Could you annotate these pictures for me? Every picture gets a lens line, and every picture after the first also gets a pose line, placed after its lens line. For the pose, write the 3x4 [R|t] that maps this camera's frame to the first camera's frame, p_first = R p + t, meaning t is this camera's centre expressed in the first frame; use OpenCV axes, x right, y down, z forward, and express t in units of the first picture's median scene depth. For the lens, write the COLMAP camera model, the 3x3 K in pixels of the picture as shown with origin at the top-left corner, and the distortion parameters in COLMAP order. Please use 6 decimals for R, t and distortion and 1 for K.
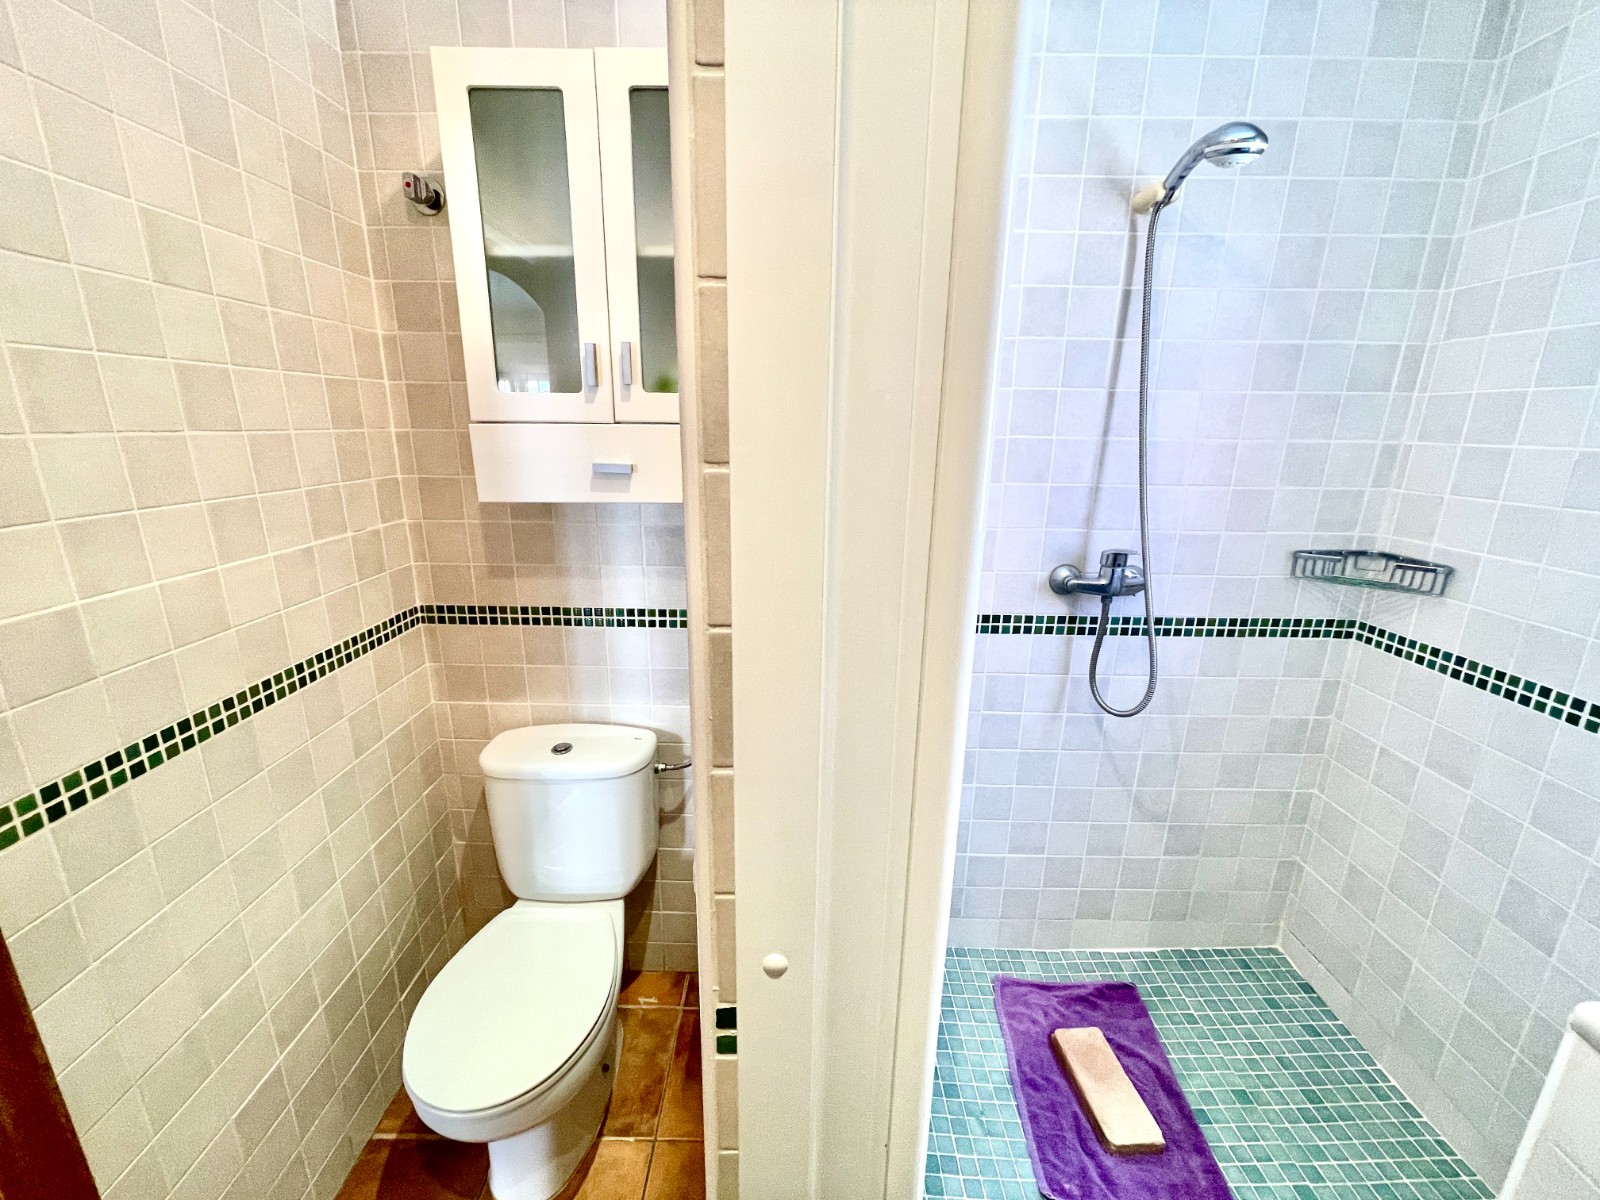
lens RADIAL K [[643.8, 0, 794.3], [0, 643.8, 598.5], [0, 0, 1]] dist [-0.001482, -0.000351]
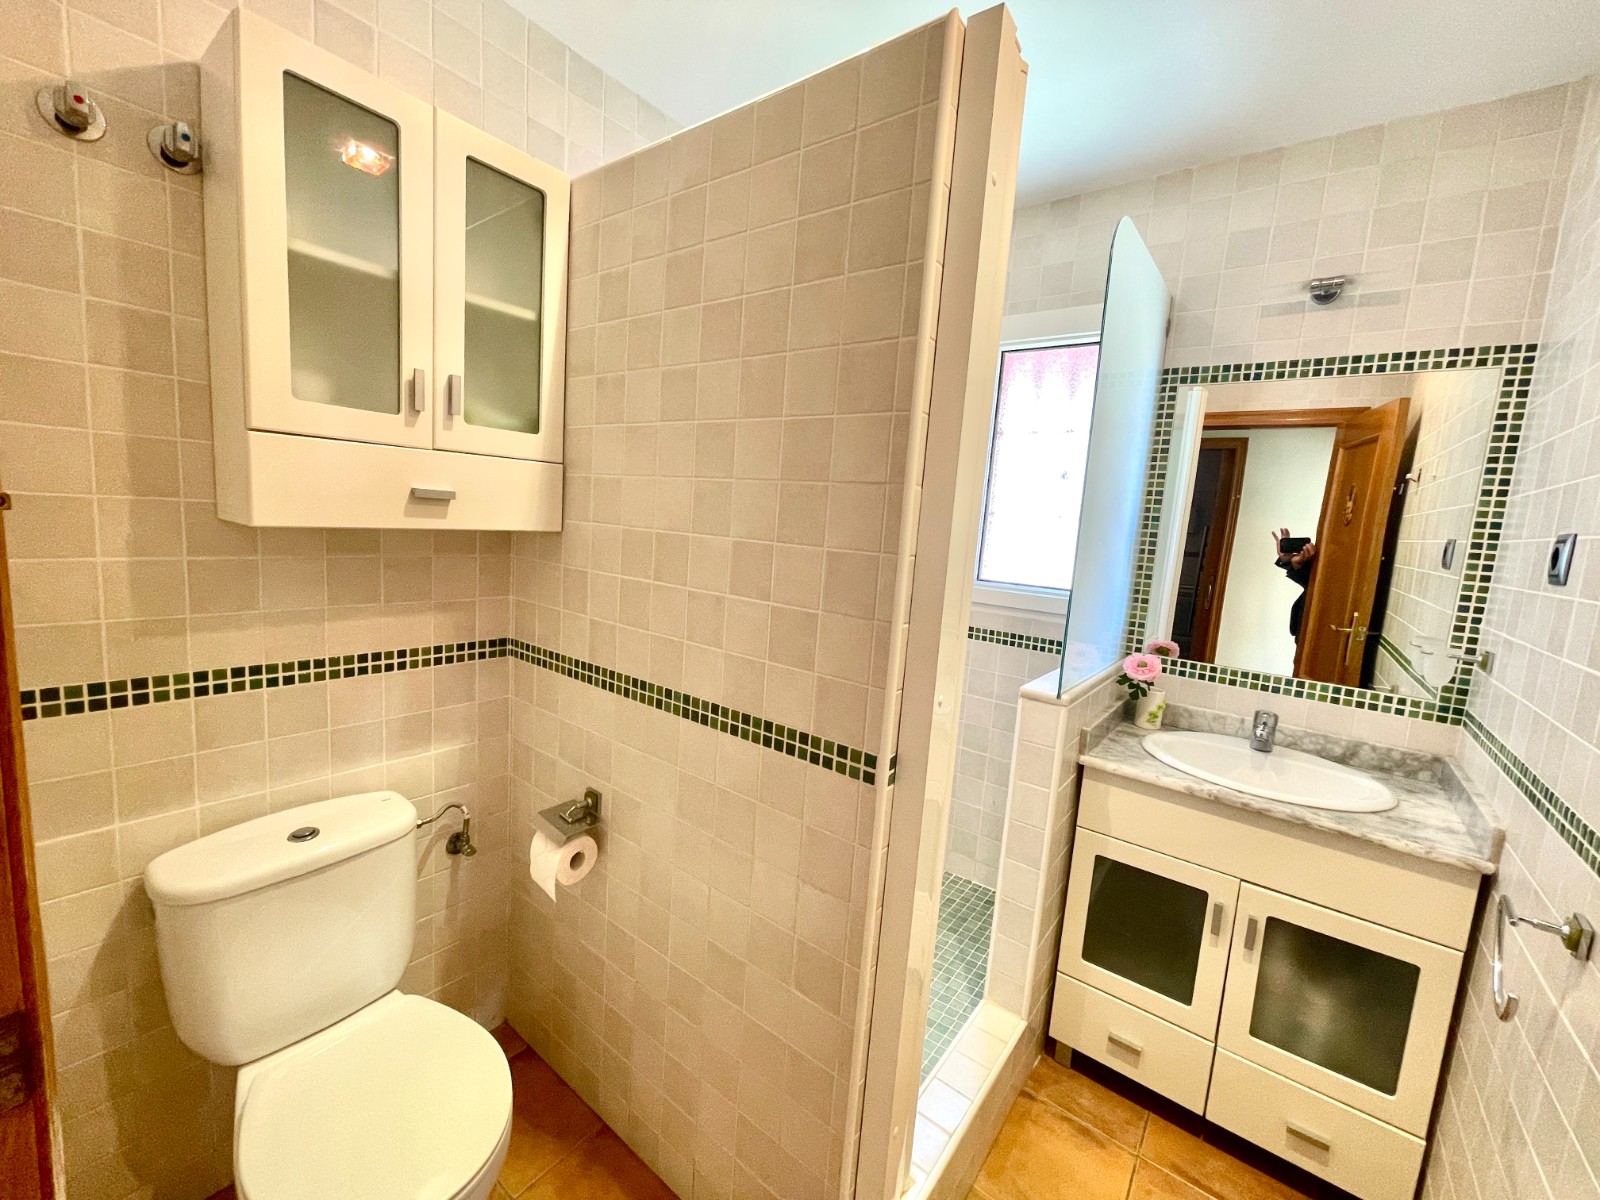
lens RADIAL K [[643.8, 0, 794.3], [0, 643.8, 598.5], [0, 0, 1]] dist [-0.001482, -0.000351]
pose [[0.608749, -0.073443, 0.789956, -0.602280], [0.147941, 0.988750, -0.022080, 0.048992], [-0.779448, 0.130307, 0.612765, -0.013276]]
